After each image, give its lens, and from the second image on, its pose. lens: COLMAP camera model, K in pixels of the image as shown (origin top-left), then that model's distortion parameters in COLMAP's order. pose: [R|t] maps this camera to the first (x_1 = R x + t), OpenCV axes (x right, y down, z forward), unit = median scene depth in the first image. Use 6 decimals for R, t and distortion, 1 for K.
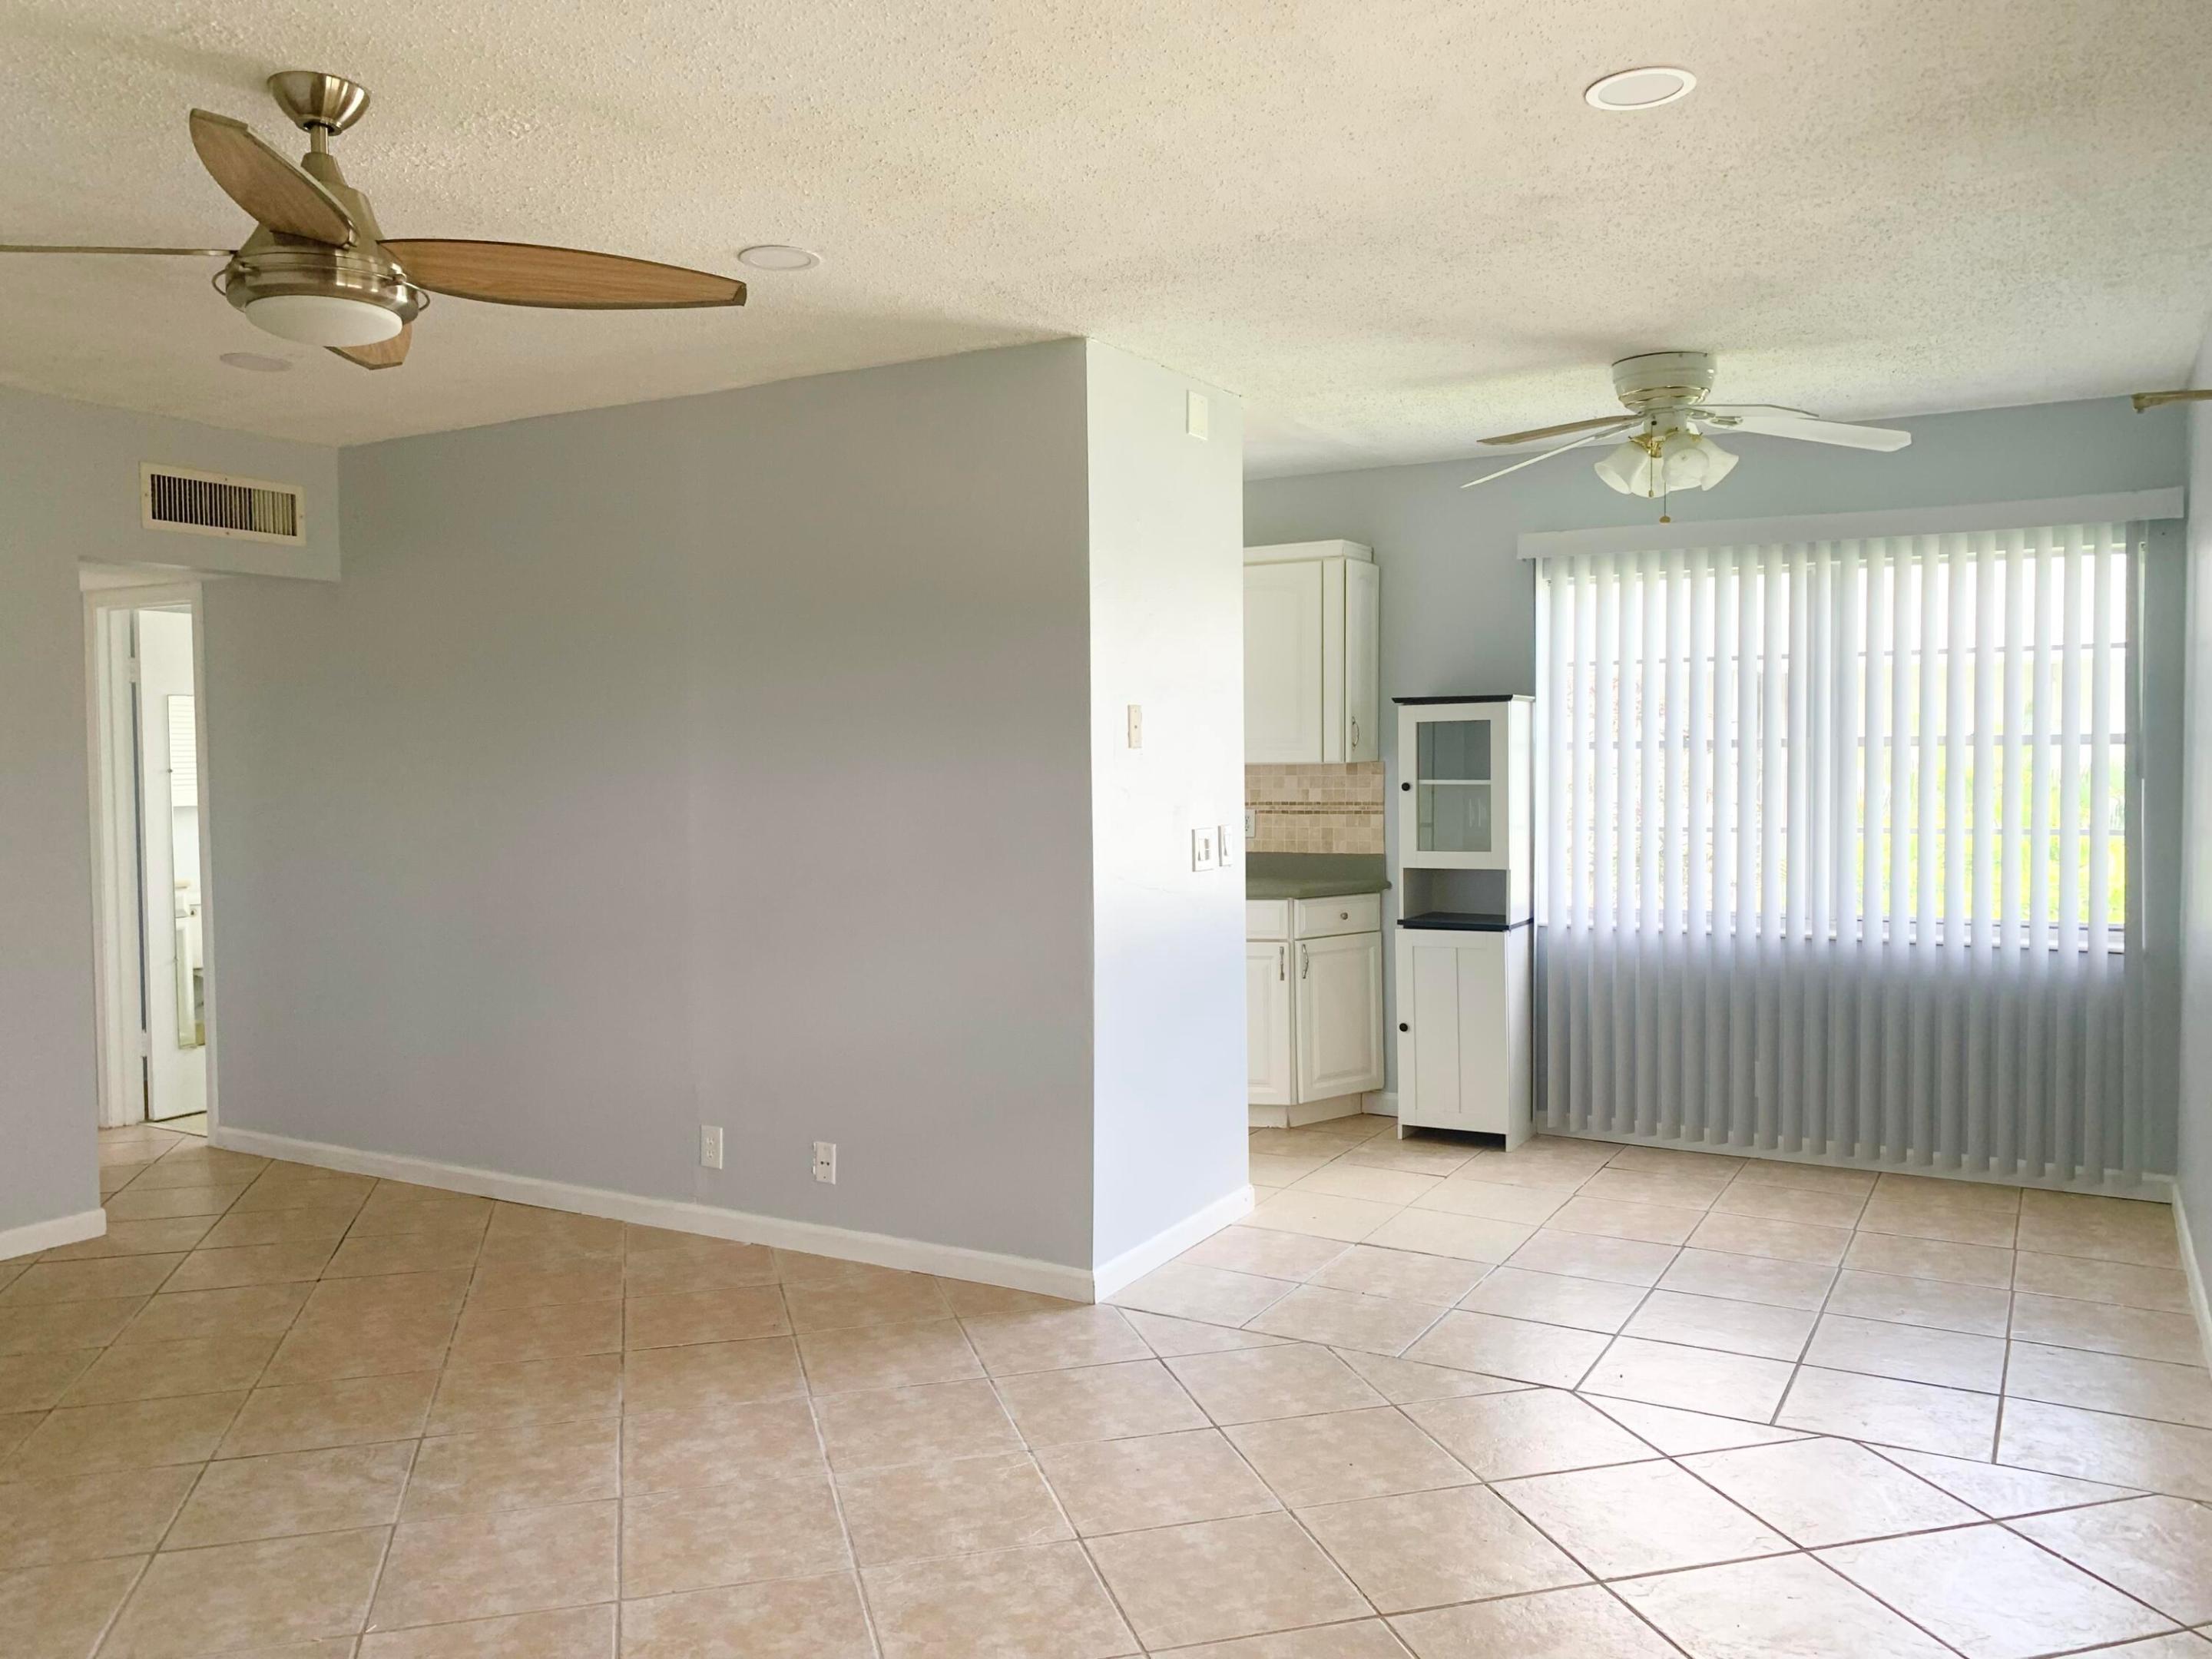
lens RADIAL K [[1691.2, 0, 1107.3], [0, 1691.2, 779.0], [0, 0, 1]] dist [0.005165, -0.010680]
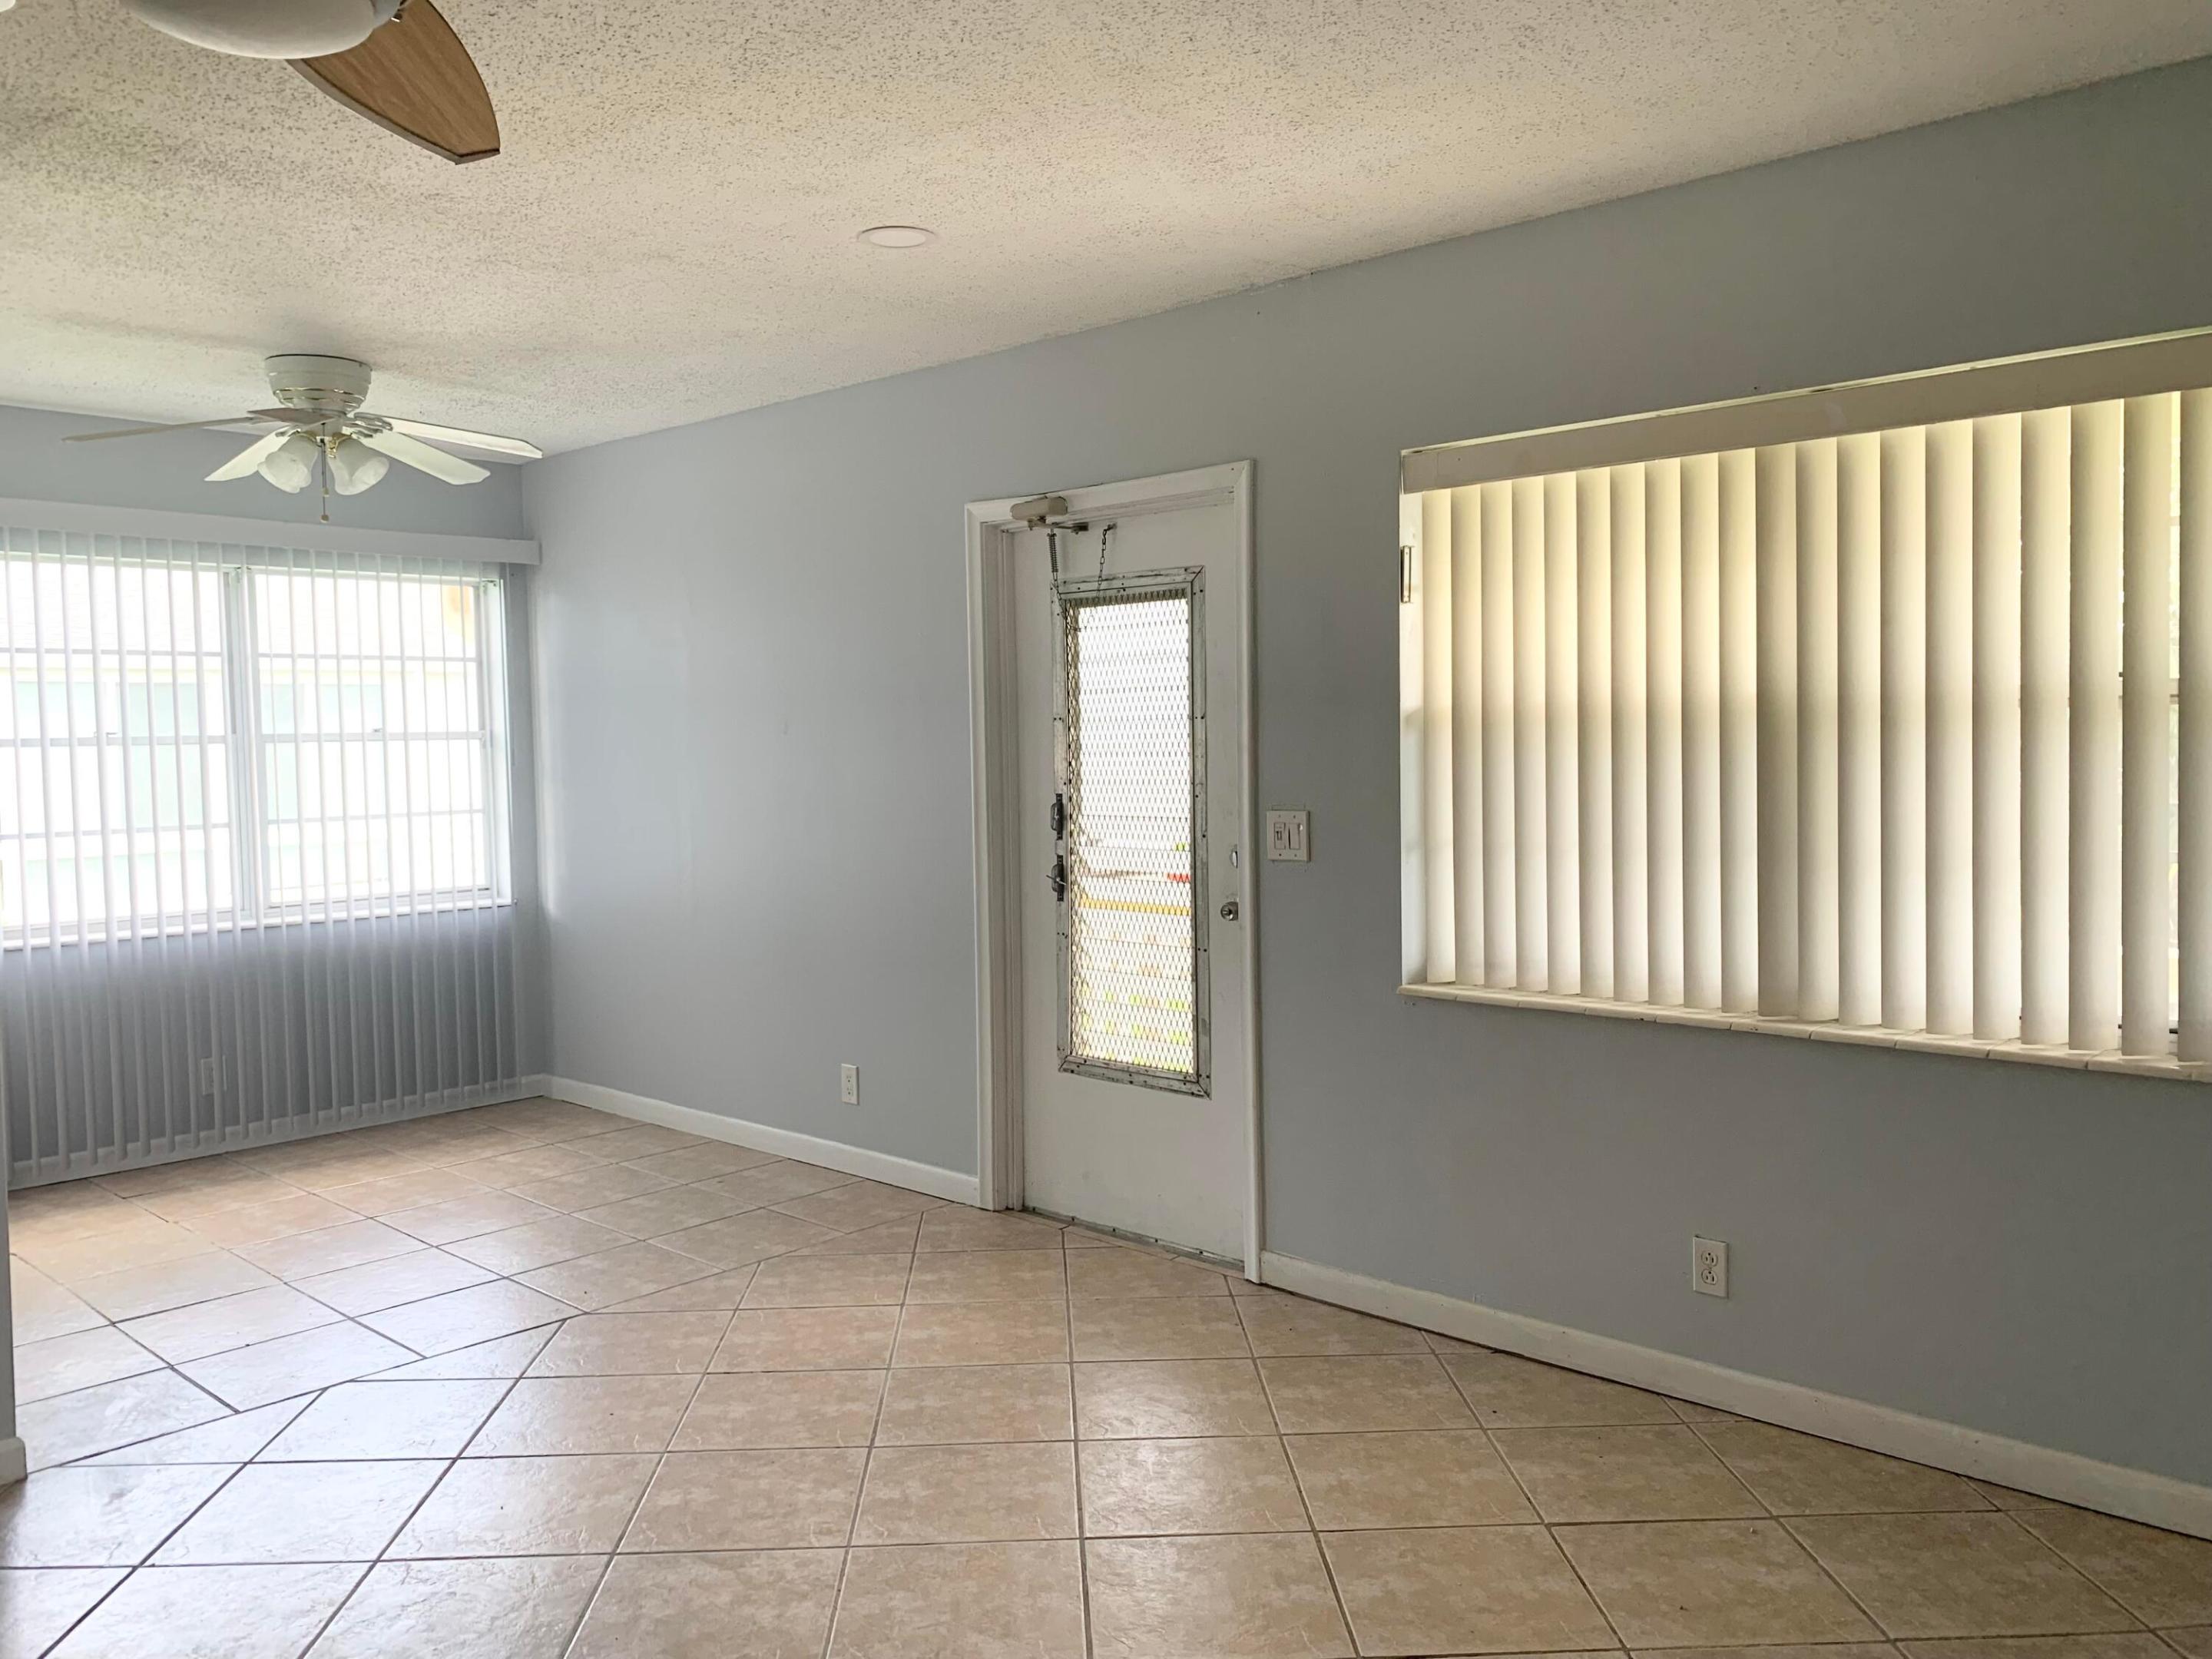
lens RADIAL K [[1646.8, 0, 1039.3], [0, 1646.8, 791.6], [0, 0, 1]] dist [0.061440, -0.001466]
pose [[0.269283, -0.029053, 0.962623, -0.777419], [0.030522, 0.999300, 0.021622, 0.004368], [-0.962577, 0.023559, 0.269982, 0.458687]]
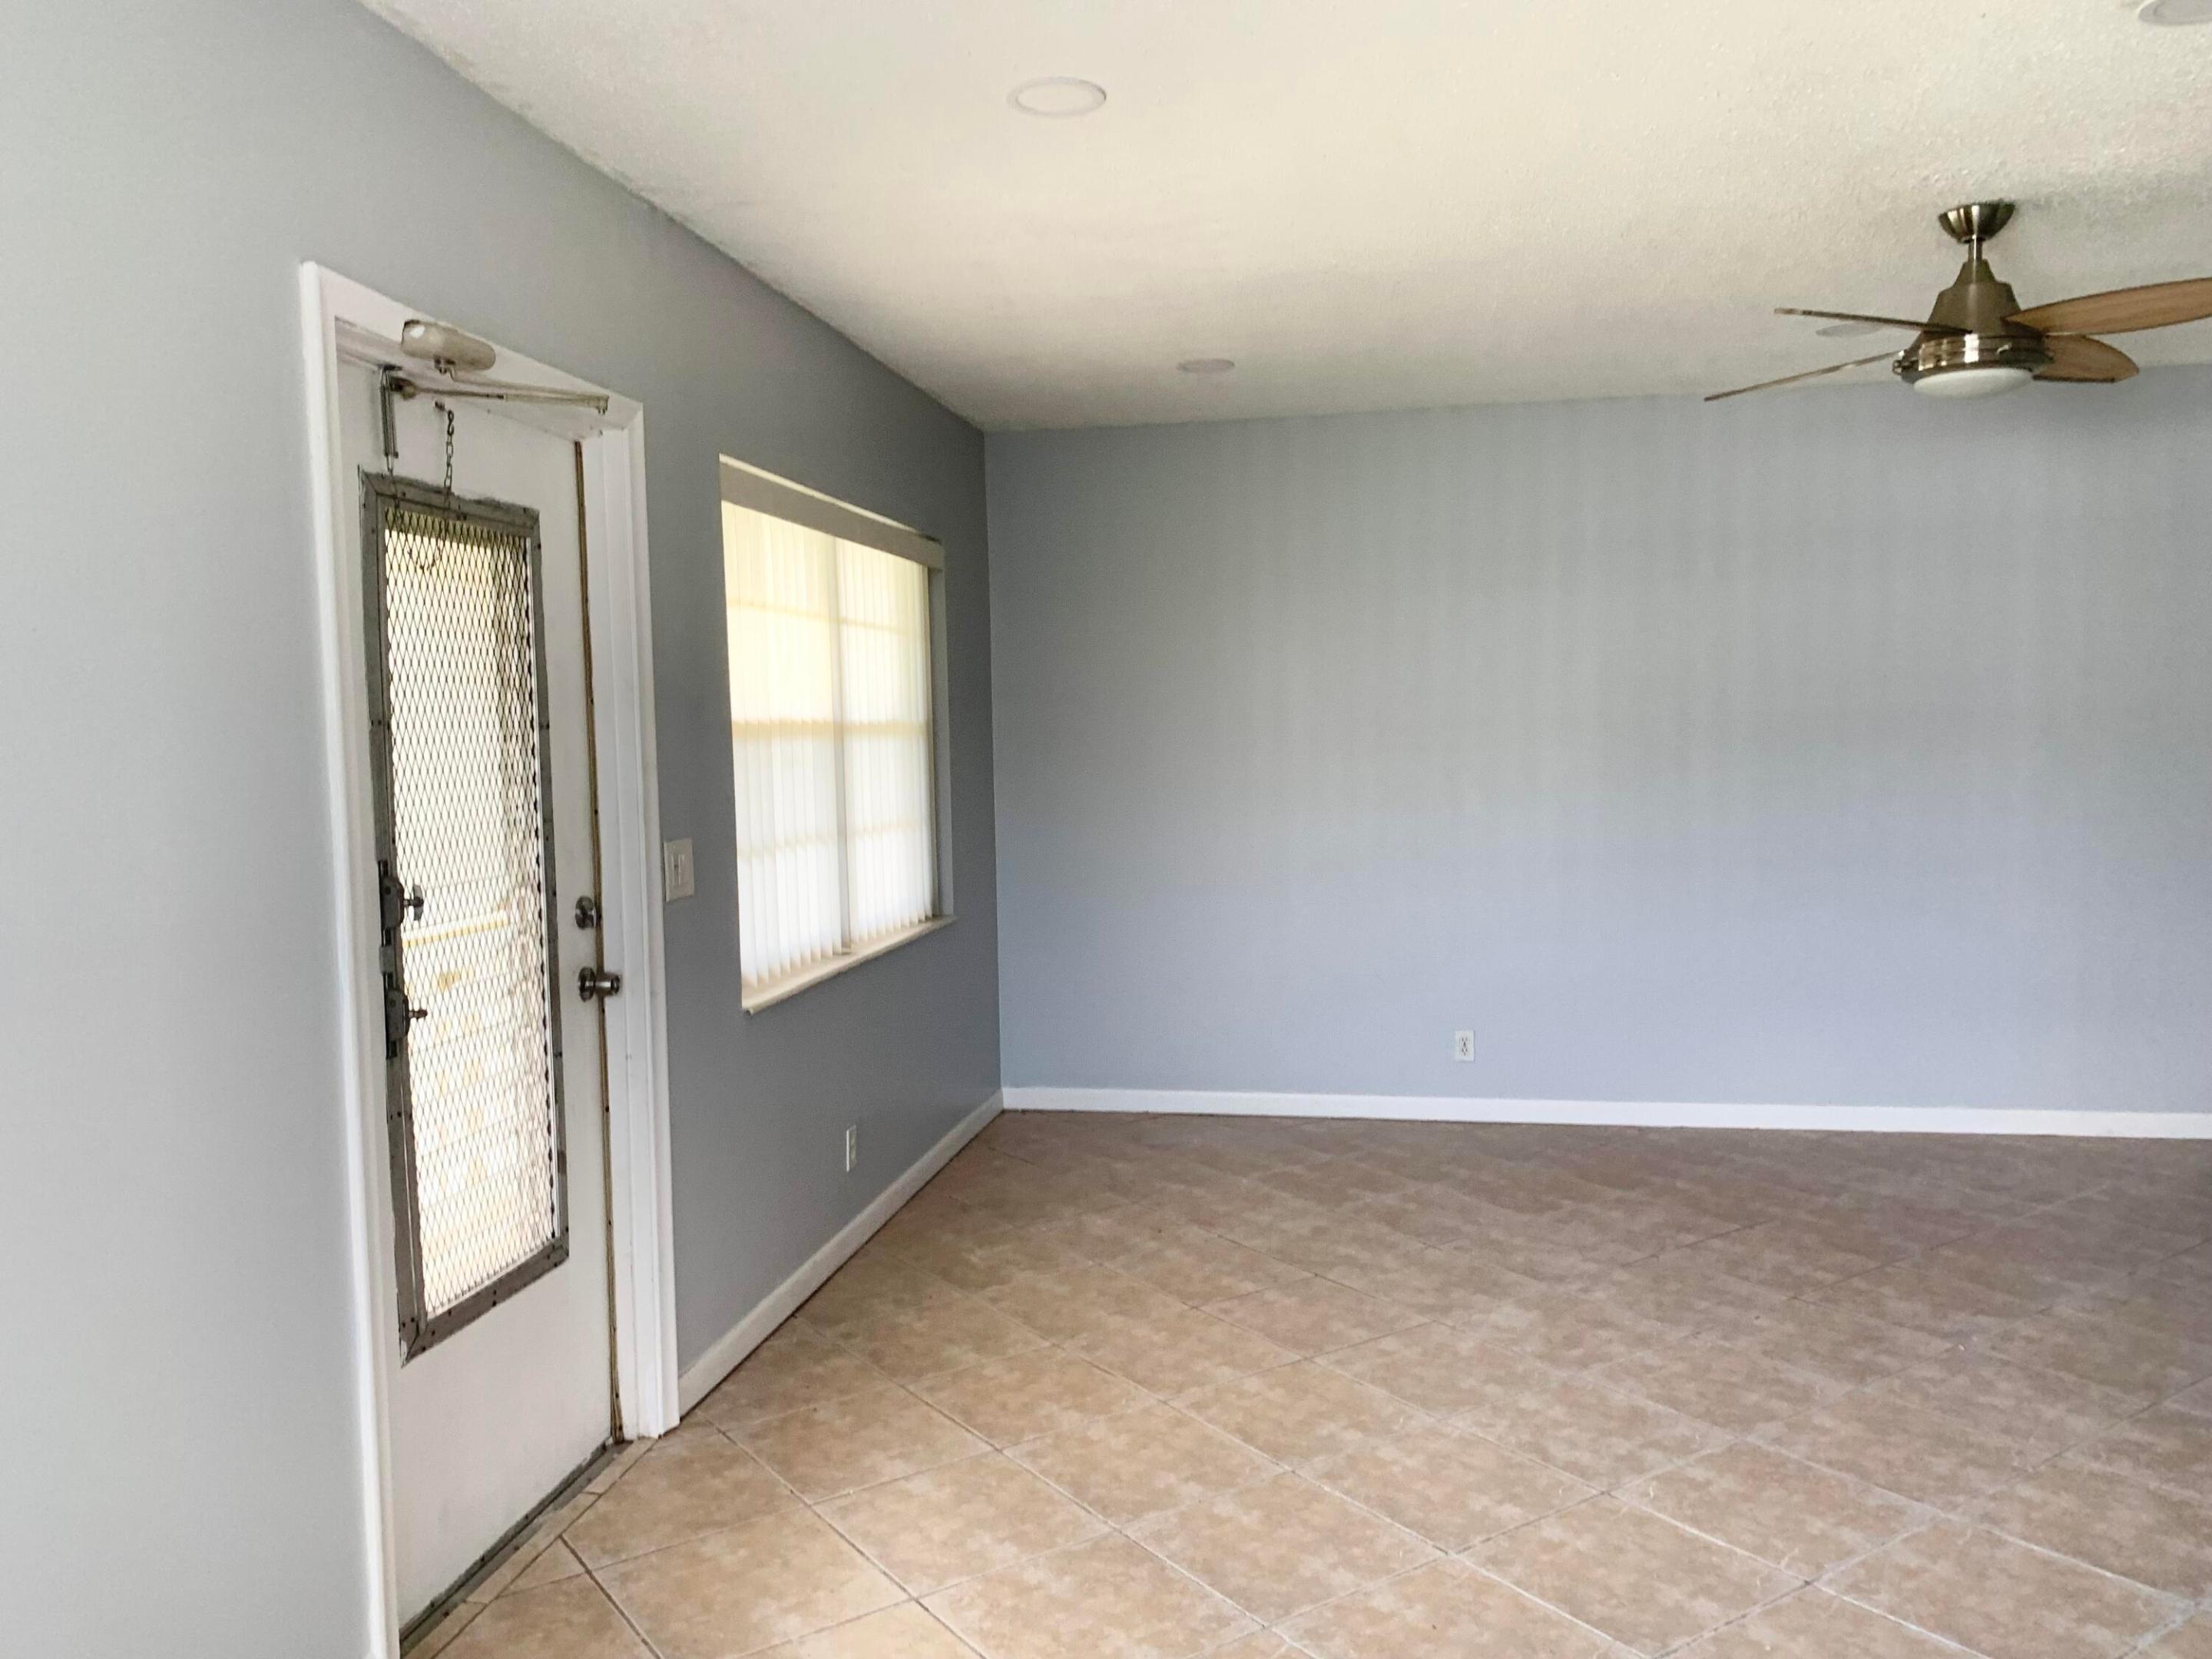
lens RADIAL K [[1704.3, 0, 1045.6], [0, 1704.3, 873.9], [0, 0, 1]] dist [0.057303, -0.072576]
pose [[-0.955696, 0.053732, -0.289410, 0.532984], [0.026598, 0.994940, 0.096889, -0.026622], [0.293151, 0.084899, -0.952289, 1.692588]]
